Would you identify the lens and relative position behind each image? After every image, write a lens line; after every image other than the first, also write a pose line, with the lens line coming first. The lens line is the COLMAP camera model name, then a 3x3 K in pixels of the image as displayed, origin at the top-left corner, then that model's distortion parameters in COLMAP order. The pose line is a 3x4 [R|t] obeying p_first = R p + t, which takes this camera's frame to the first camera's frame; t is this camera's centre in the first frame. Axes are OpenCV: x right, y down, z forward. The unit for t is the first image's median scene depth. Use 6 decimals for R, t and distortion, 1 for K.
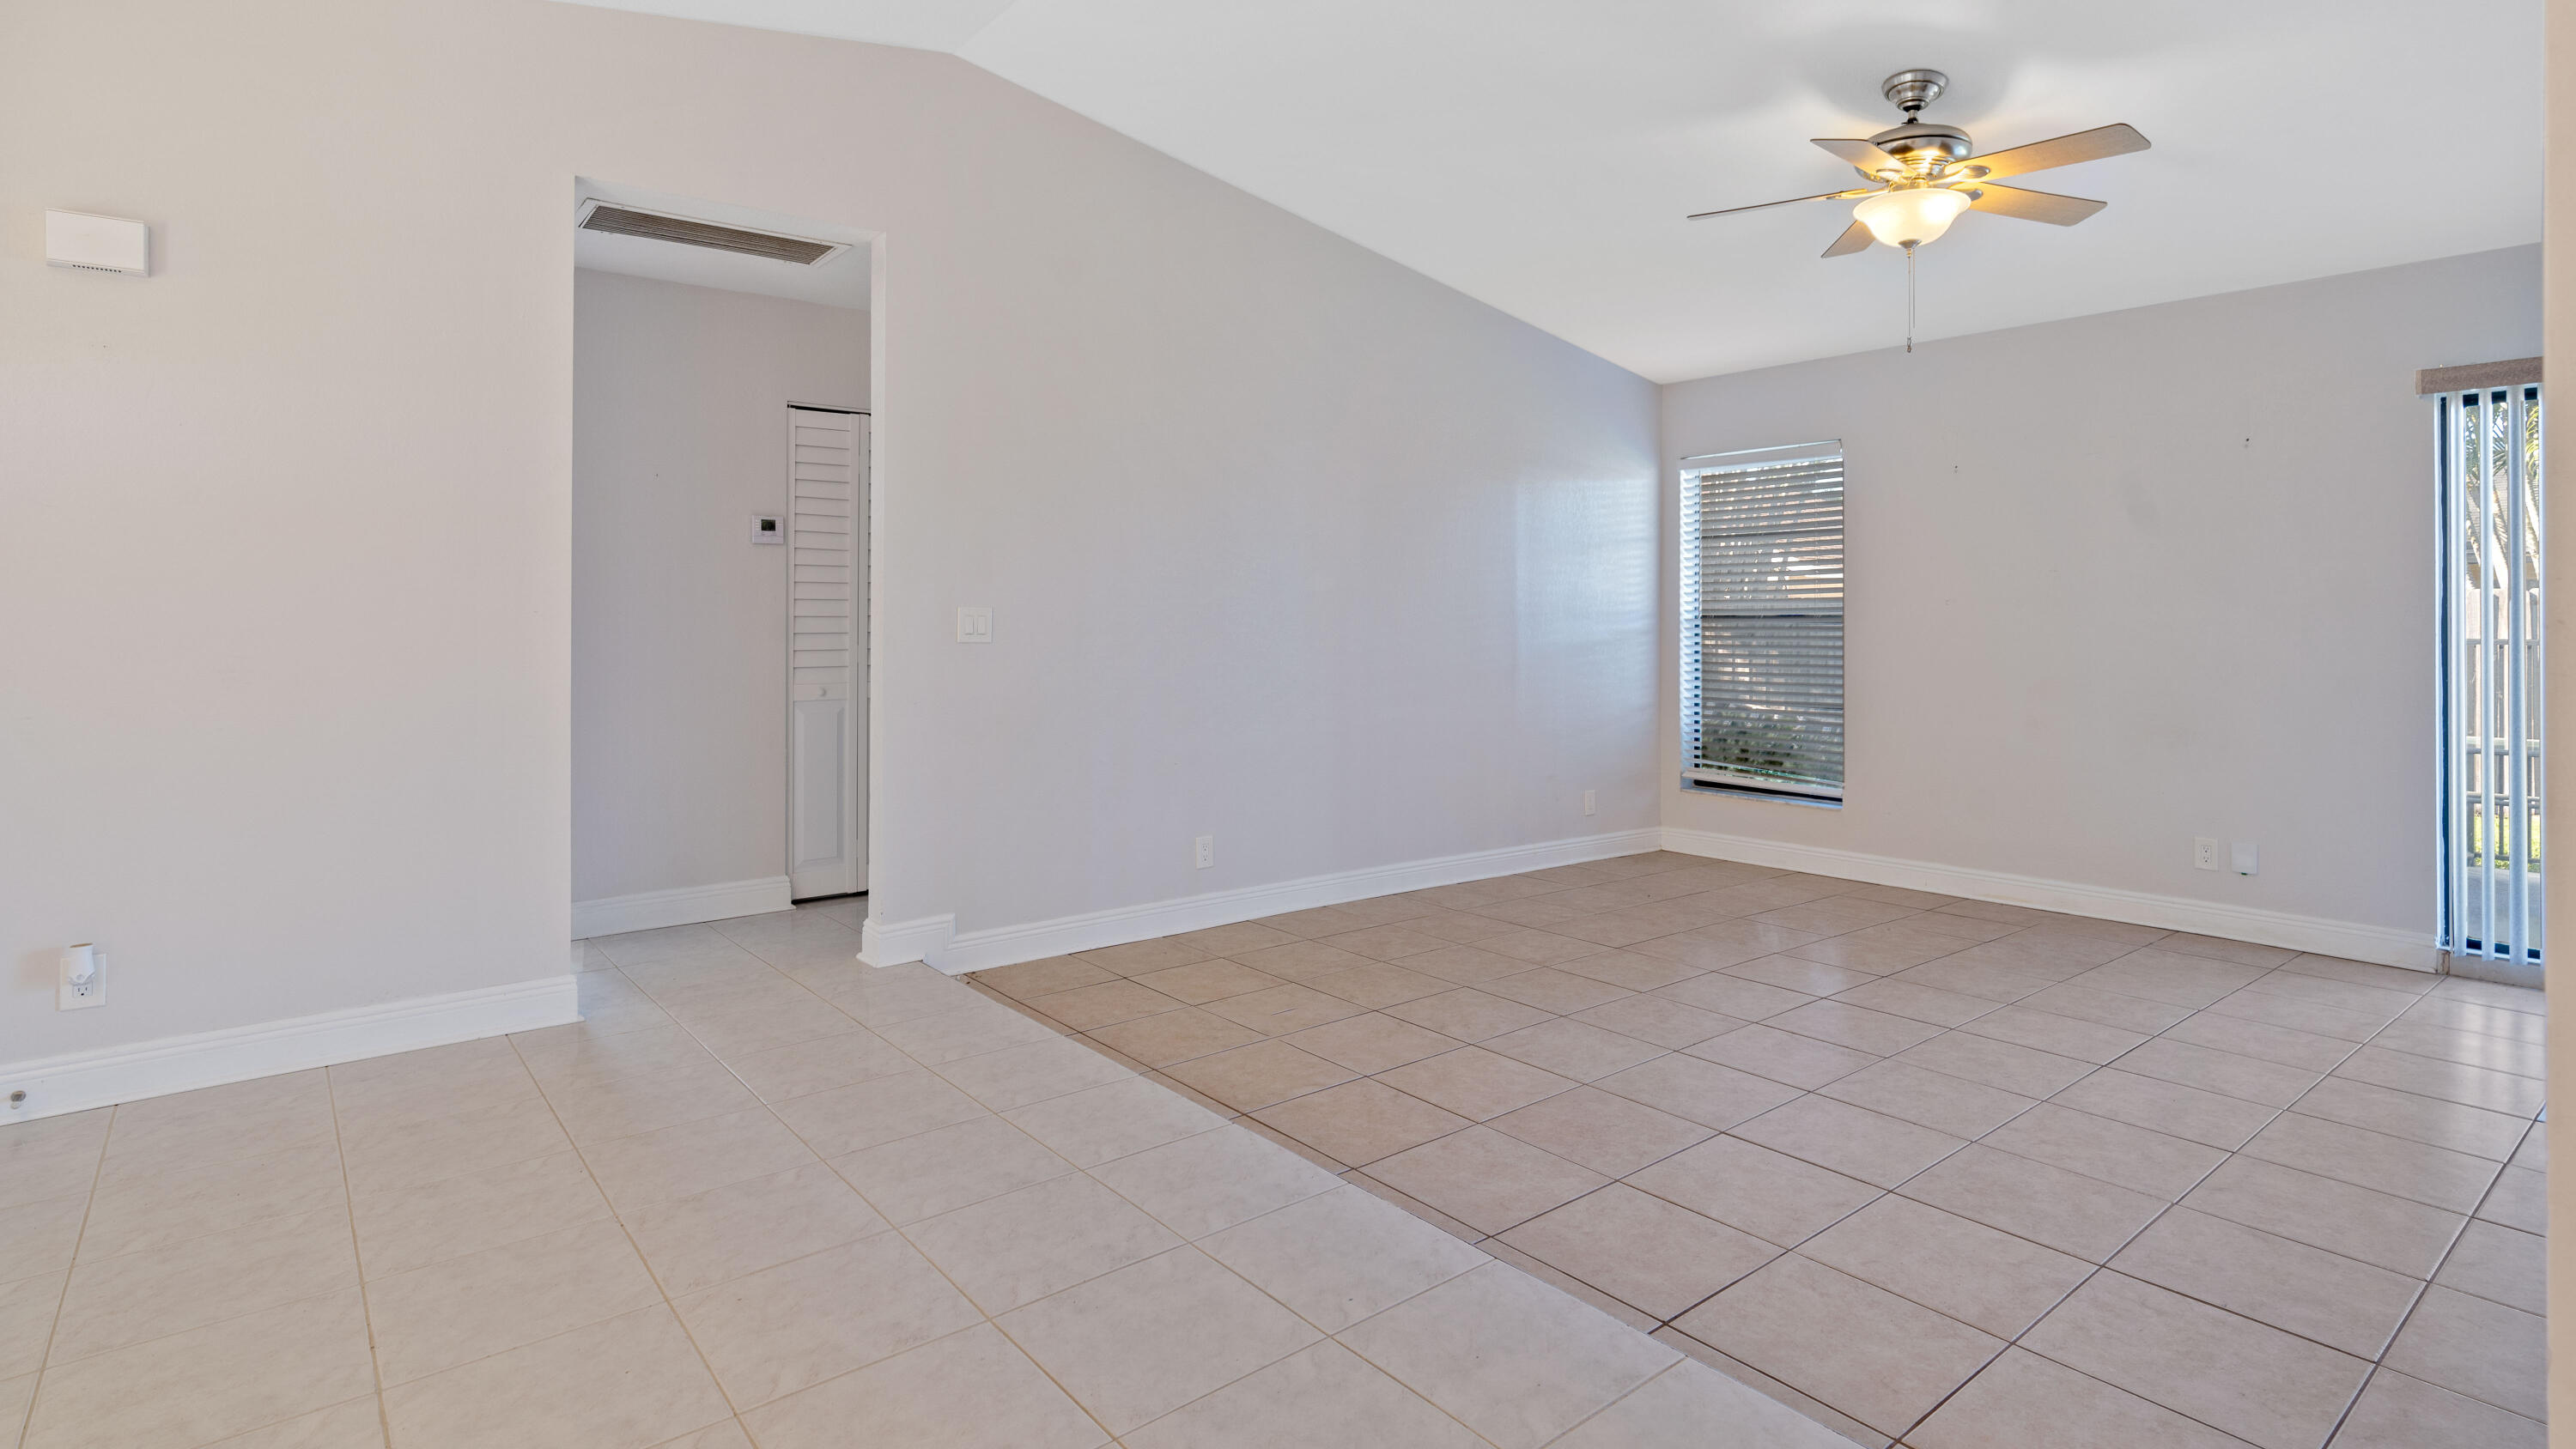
lens RADIAL K [[1290.3, 0, 1295.8], [0, 1290.3, 621.4], [0, 0, 1]] dist [-0.004945, 0.001568]
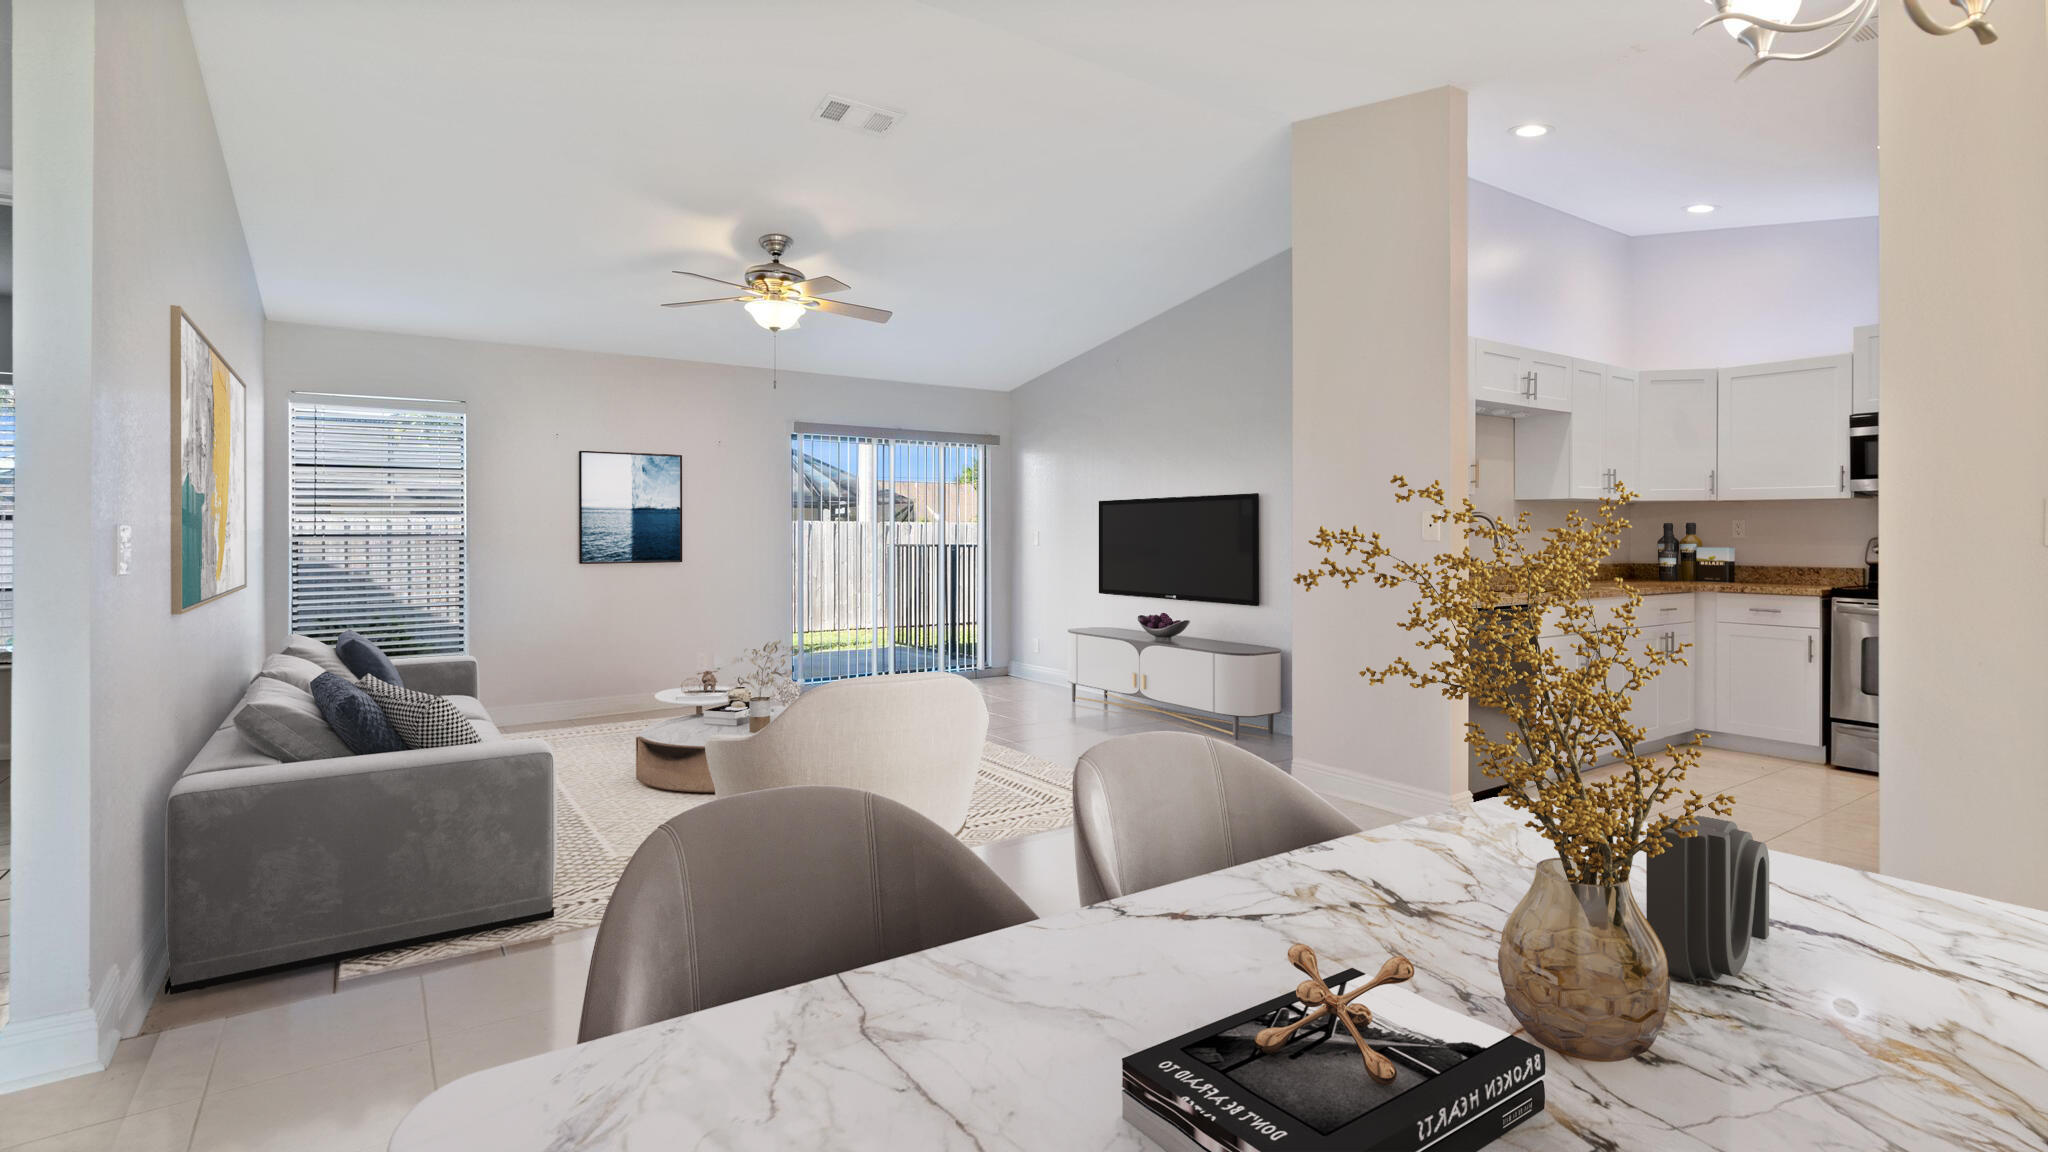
lens RADIAL K [[983.7, 0, 1035.8], [0, 983.7, 531.1], [0, 0, 1]] dist [-0.001171, 0.000216]
pose [[0.089519, 0.003489, 0.995979, -0.787624], [0.000752, 0.999993, -0.003571, -0.001830], [-0.995985, 0.001069, 0.089516, 0.460015]]
